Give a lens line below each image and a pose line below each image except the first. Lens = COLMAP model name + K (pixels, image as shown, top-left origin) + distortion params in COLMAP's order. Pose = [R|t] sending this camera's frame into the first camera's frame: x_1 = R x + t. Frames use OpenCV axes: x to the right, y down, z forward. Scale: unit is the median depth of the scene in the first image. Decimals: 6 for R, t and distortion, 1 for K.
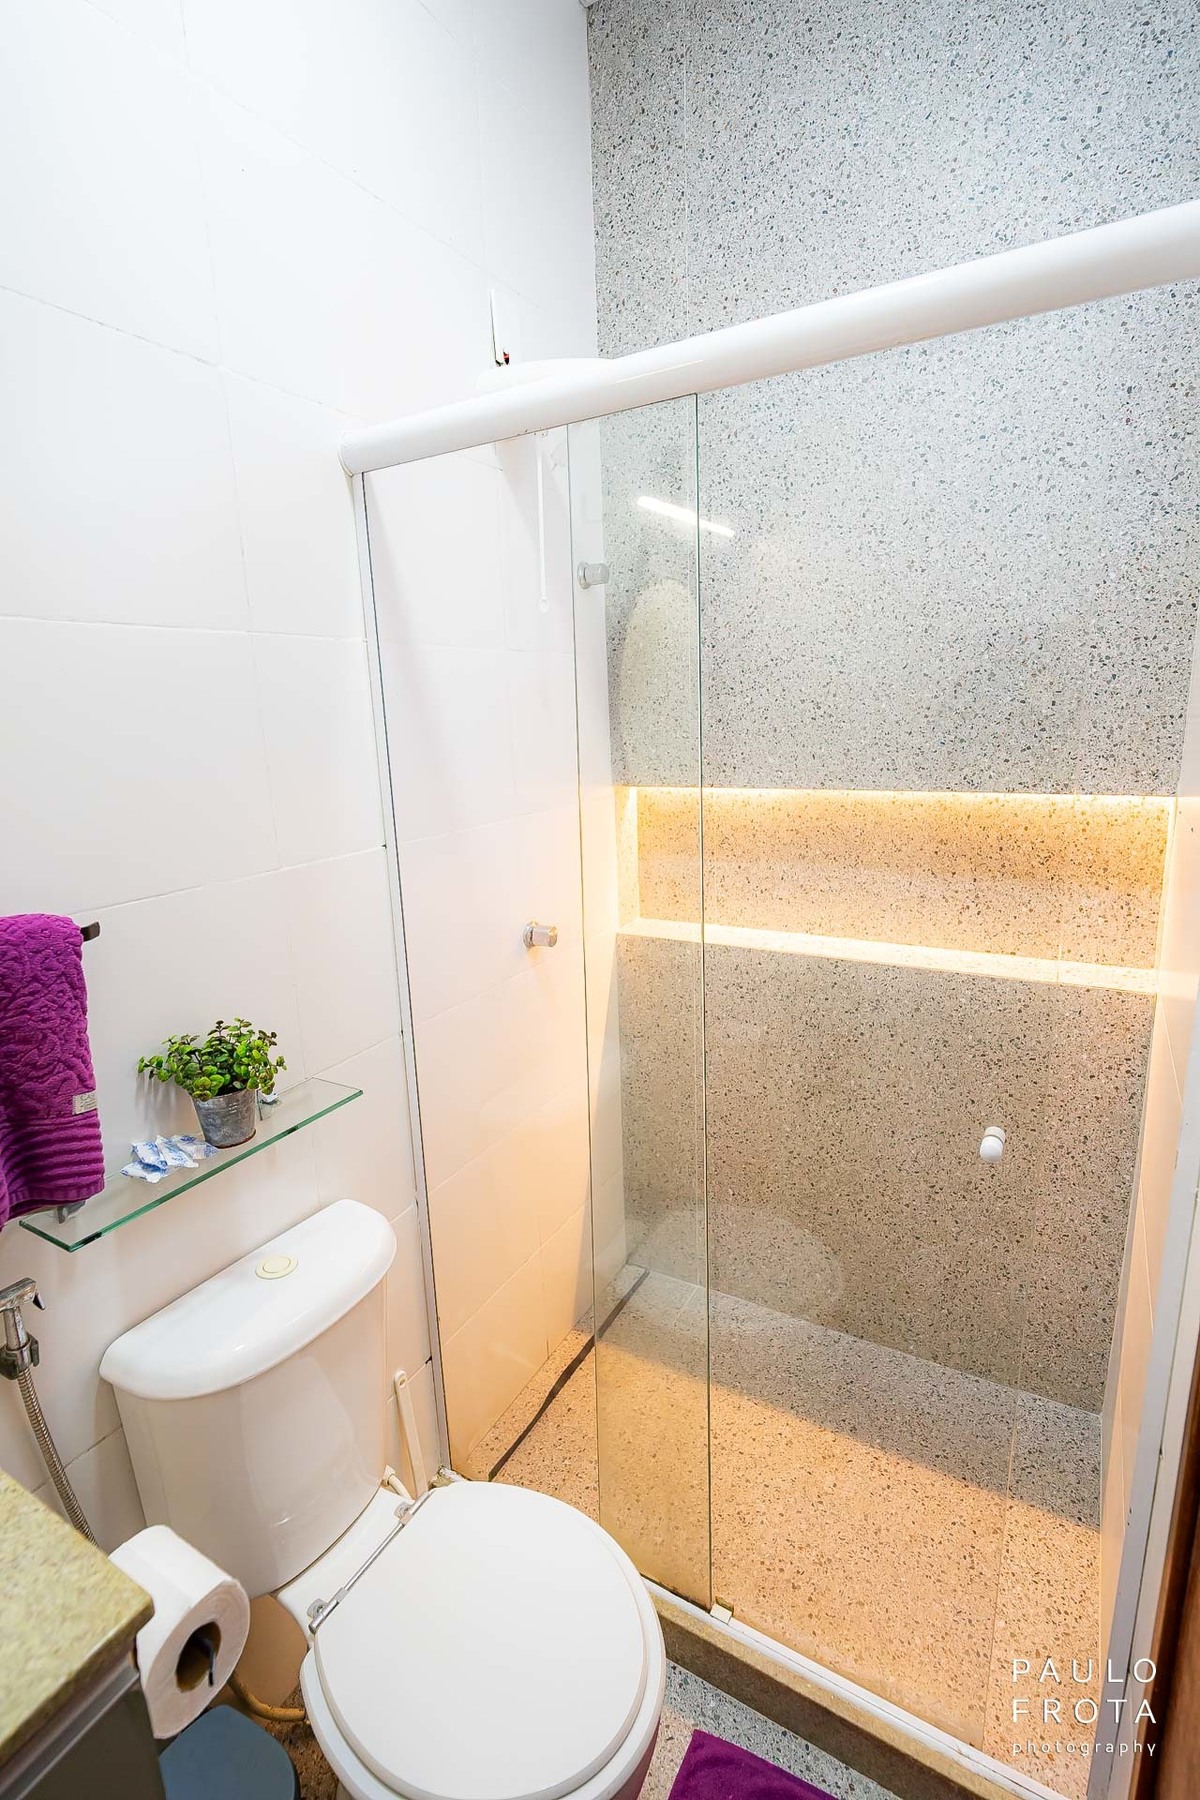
lens RADIAL K [[814.0, 0, 592.4], [0, 814.0, 892.2], [0, 0, 1]] dist [0.000380, -0.008534]
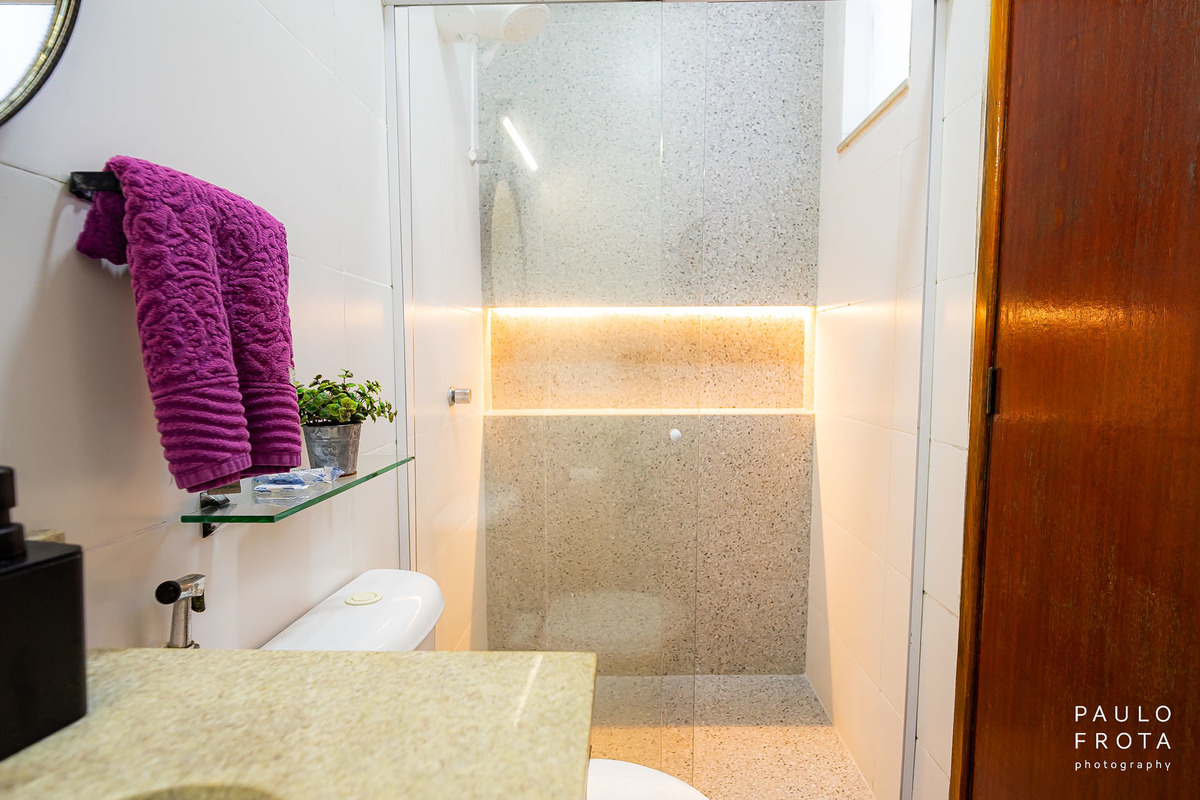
lens RADIAL K [[568.9, 0, 611.0], [0, 568.9, 400.1], [0, 0, 1]] dist [0.001646, -0.007514]
pose [[0.879386, -0.000971, 0.476108, -0.411874], [0.069576, 0.989525, -0.126489, 0.278116], [-0.470998, 0.144358, 0.870242, 0.099027]]
